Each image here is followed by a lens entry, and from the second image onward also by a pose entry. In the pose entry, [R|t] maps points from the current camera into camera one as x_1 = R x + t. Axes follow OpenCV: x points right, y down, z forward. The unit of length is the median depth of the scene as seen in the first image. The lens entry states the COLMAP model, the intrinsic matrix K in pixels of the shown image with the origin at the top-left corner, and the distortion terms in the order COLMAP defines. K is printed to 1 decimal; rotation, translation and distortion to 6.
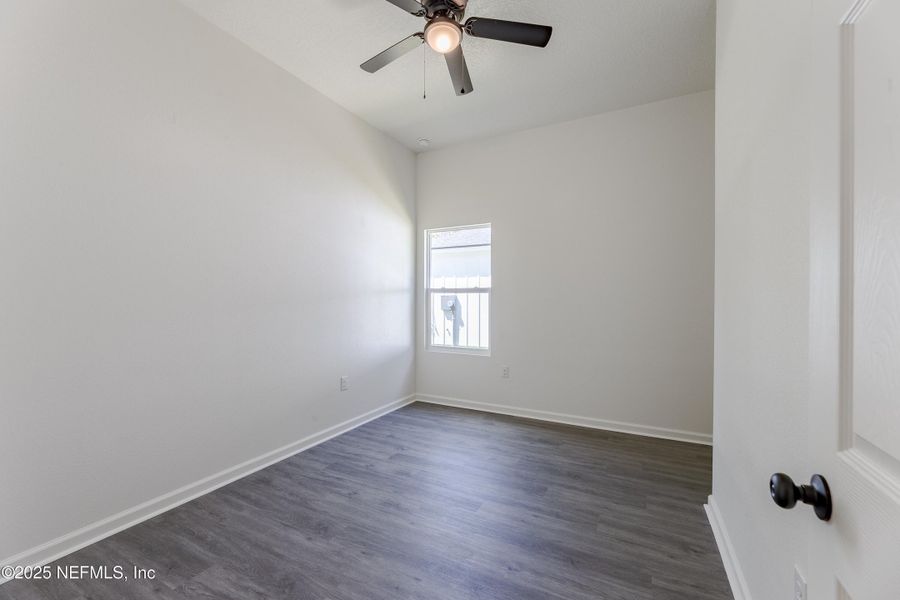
lens RADIAL K [[364.1, 0, 453.1], [0, 364.1, 300.6], [0, 0, 1]] dist [-0.000366, 0.000066]
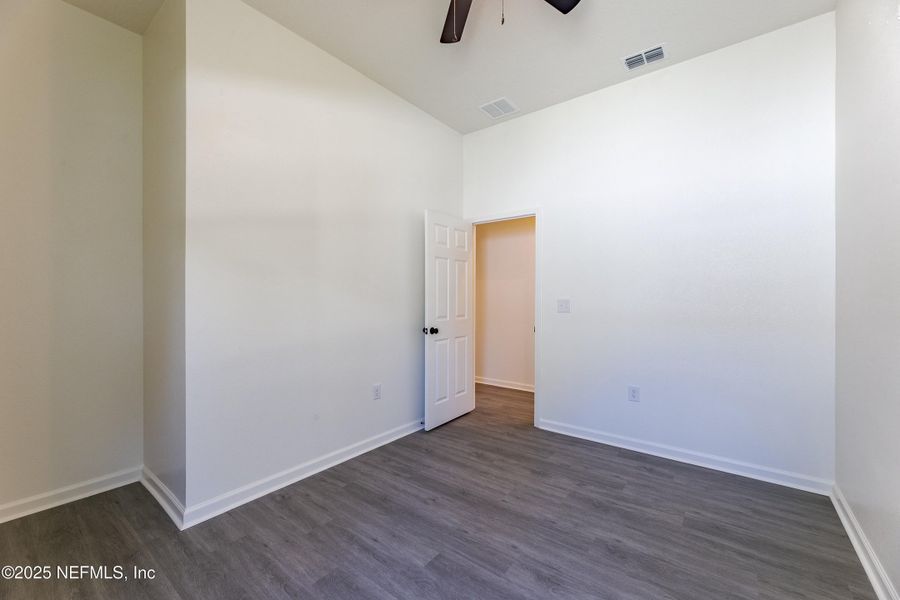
lens RADIAL K [[364.1, 0, 453.1], [0, 364.1, 300.6], [0, 0, 1]] dist [-0.000366, 0.000066]
pose [[-0.984020, -0.002886, 0.178035, -0.129255], [-0.001755, 0.999977, 0.006508, 0.000766], [-0.178050, 0.006092, -0.984003, 2.033577]]
